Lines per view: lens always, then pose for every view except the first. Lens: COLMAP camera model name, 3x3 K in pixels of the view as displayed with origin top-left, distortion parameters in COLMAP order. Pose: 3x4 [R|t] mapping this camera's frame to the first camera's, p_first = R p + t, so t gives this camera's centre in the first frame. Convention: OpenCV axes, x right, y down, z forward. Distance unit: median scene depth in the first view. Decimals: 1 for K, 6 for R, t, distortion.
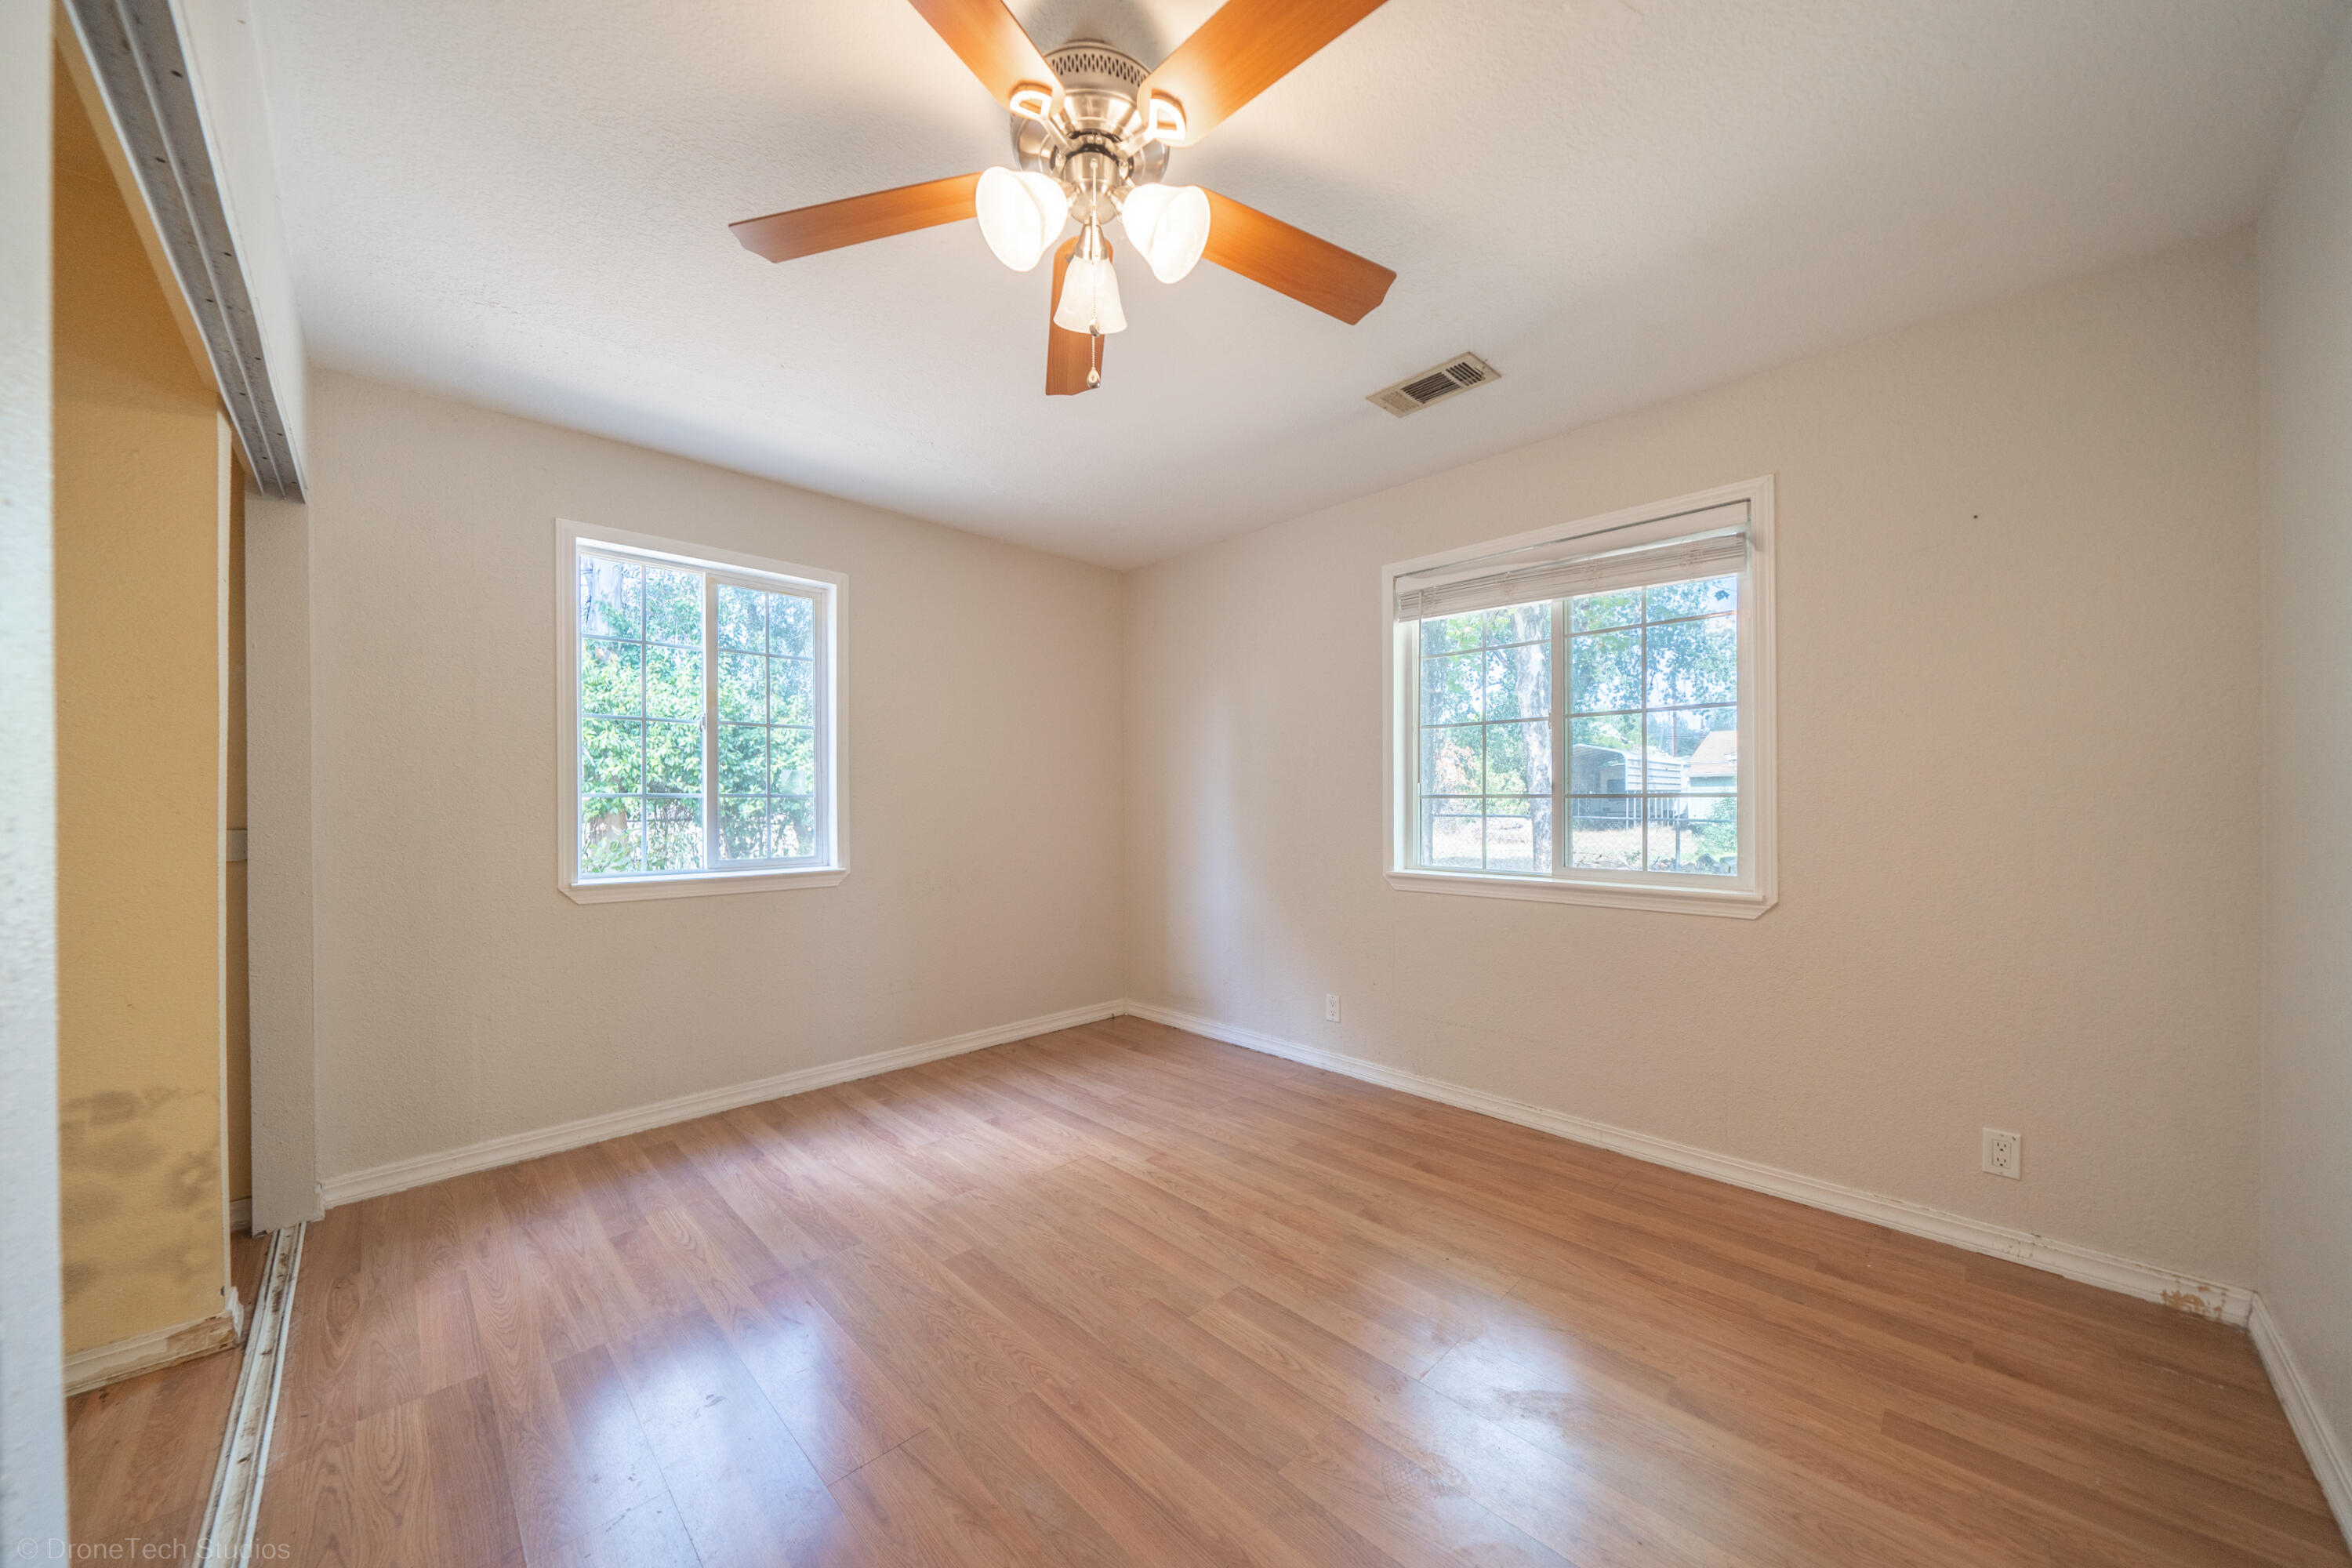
lens RADIAL K [[811.1, 0, 1170.4], [0, 811.1, 795.3], [0, 0, 1]] dist [-0.003059, -0.000268]
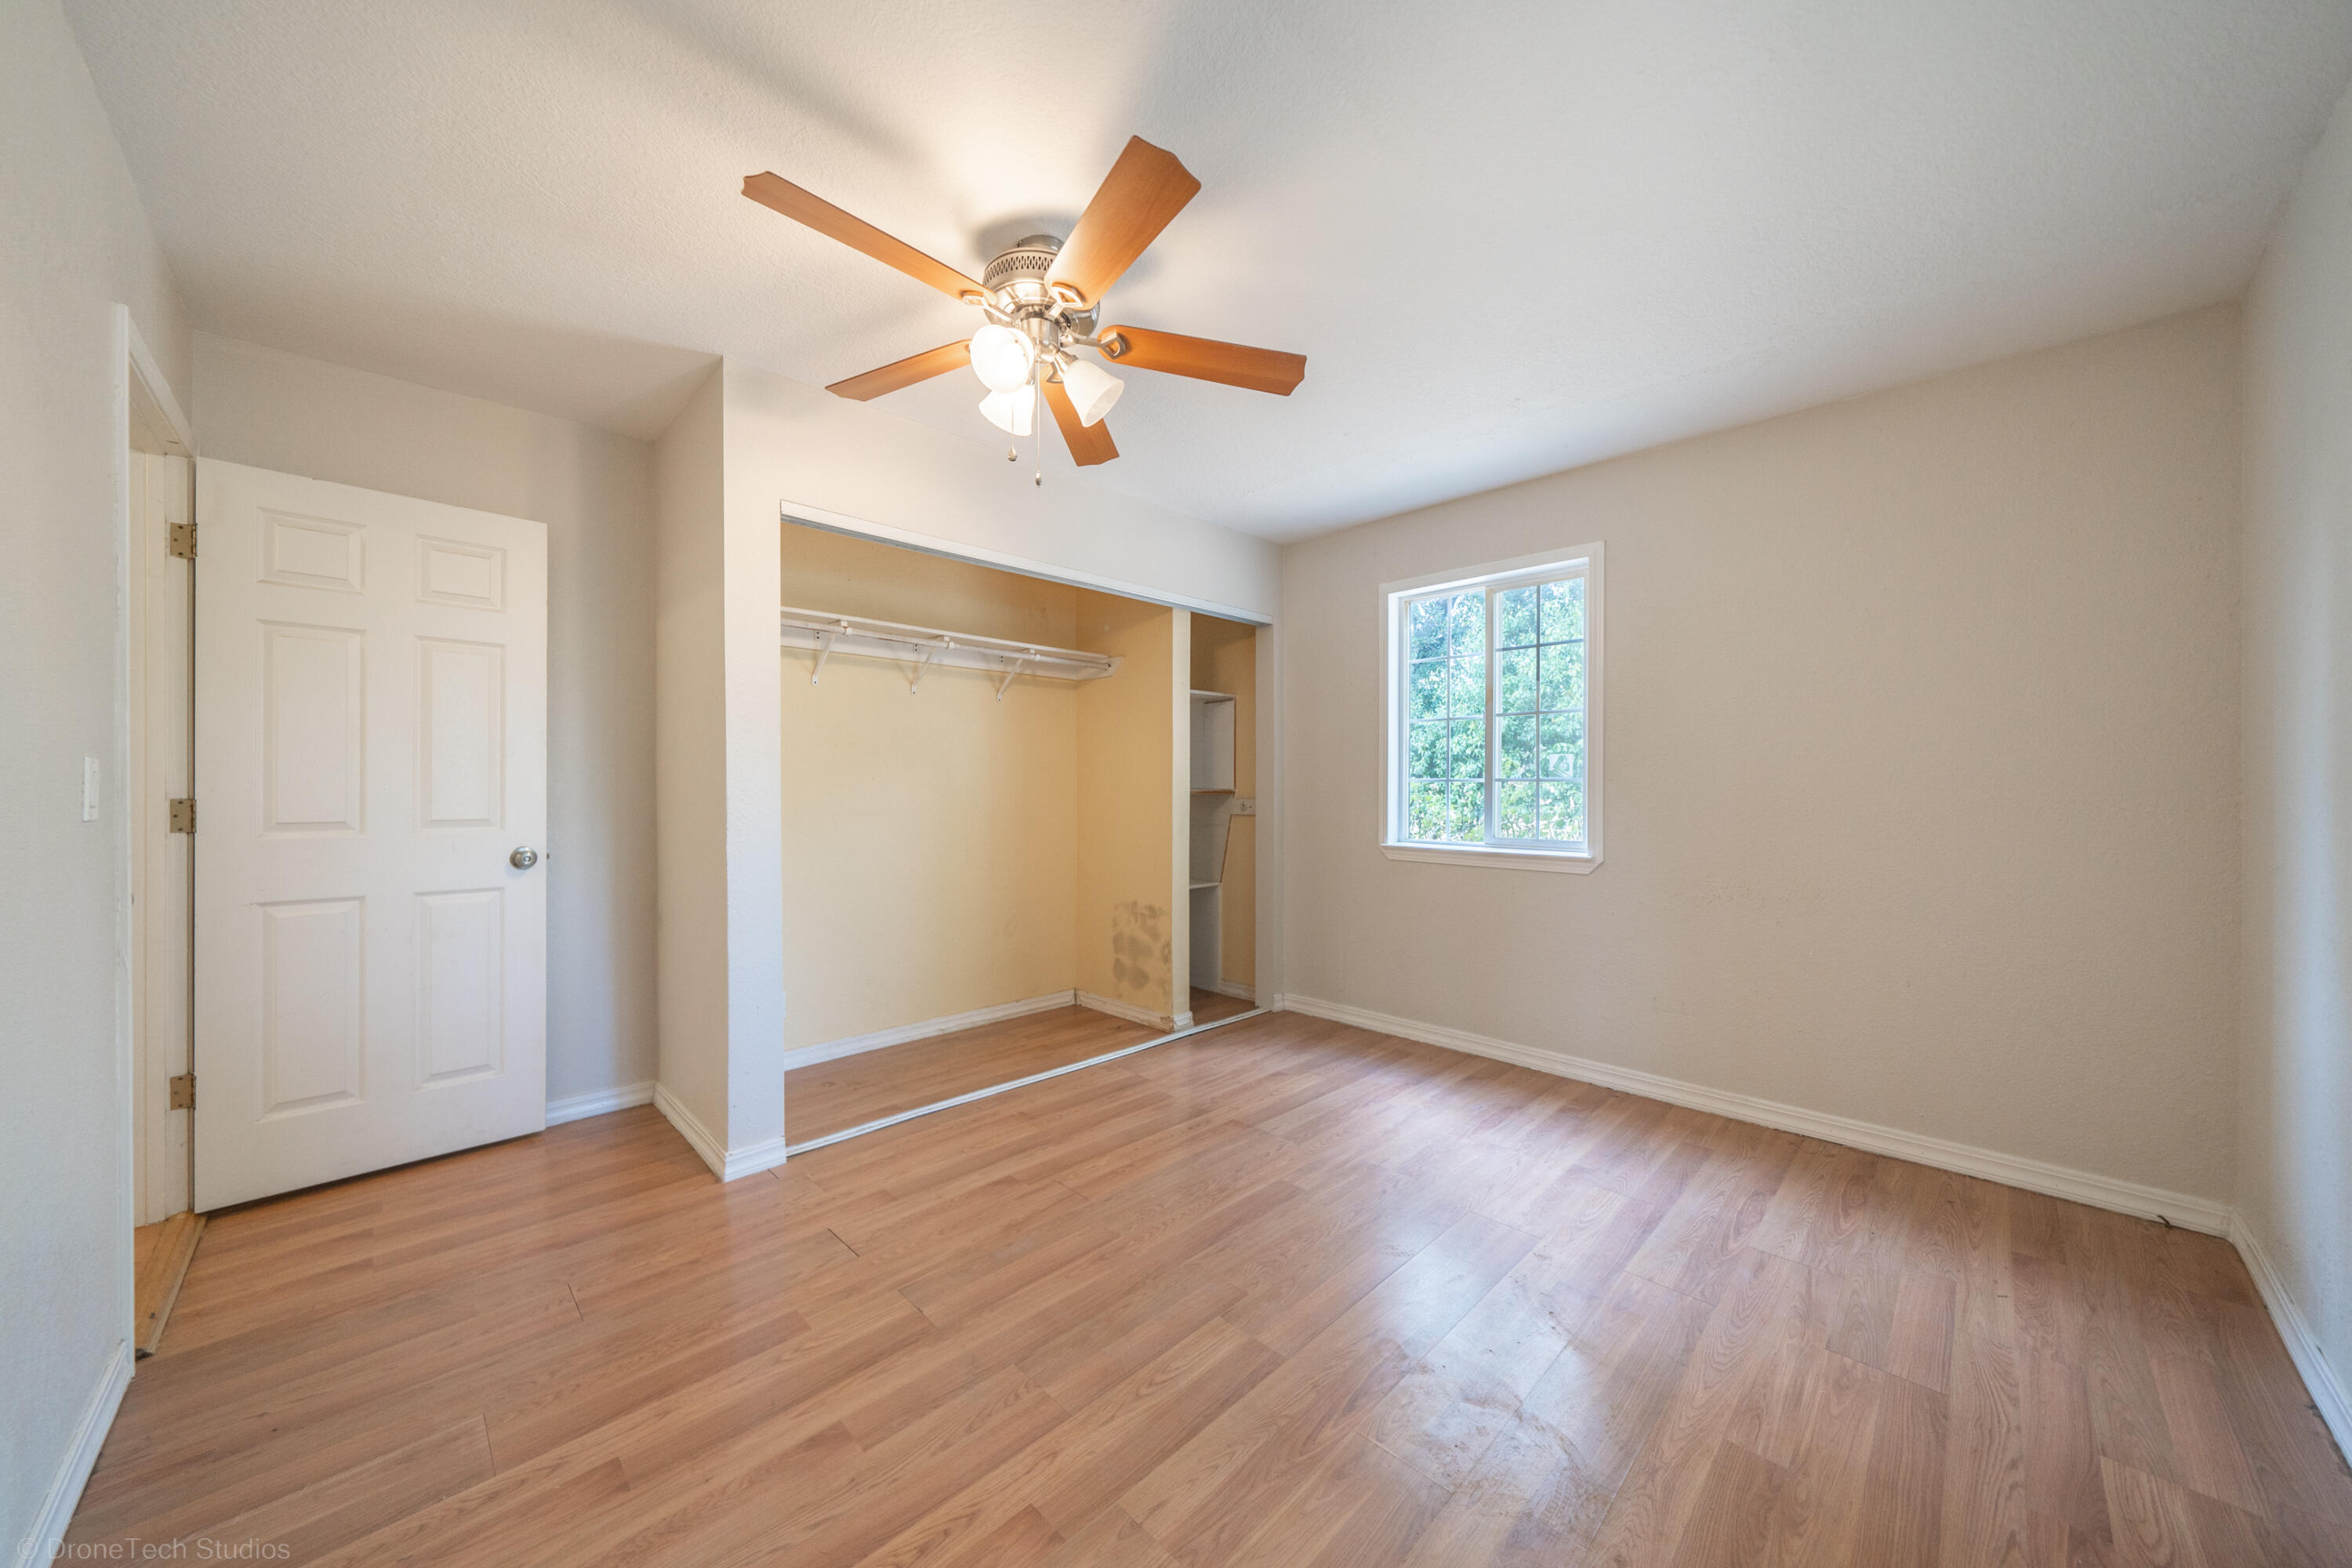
lens RADIAL K [[811.1, 0, 1170.5], [0, 811.1, 786.6], [0, 0, 1]] dist [-0.003059, -0.000268]
pose [[0.008725, 0.005077, -0.999949, 0.586644], [0.006210, 0.999968, 0.005131, 0.001229], [0.999943, -0.006255, 0.008693, 0.553596]]
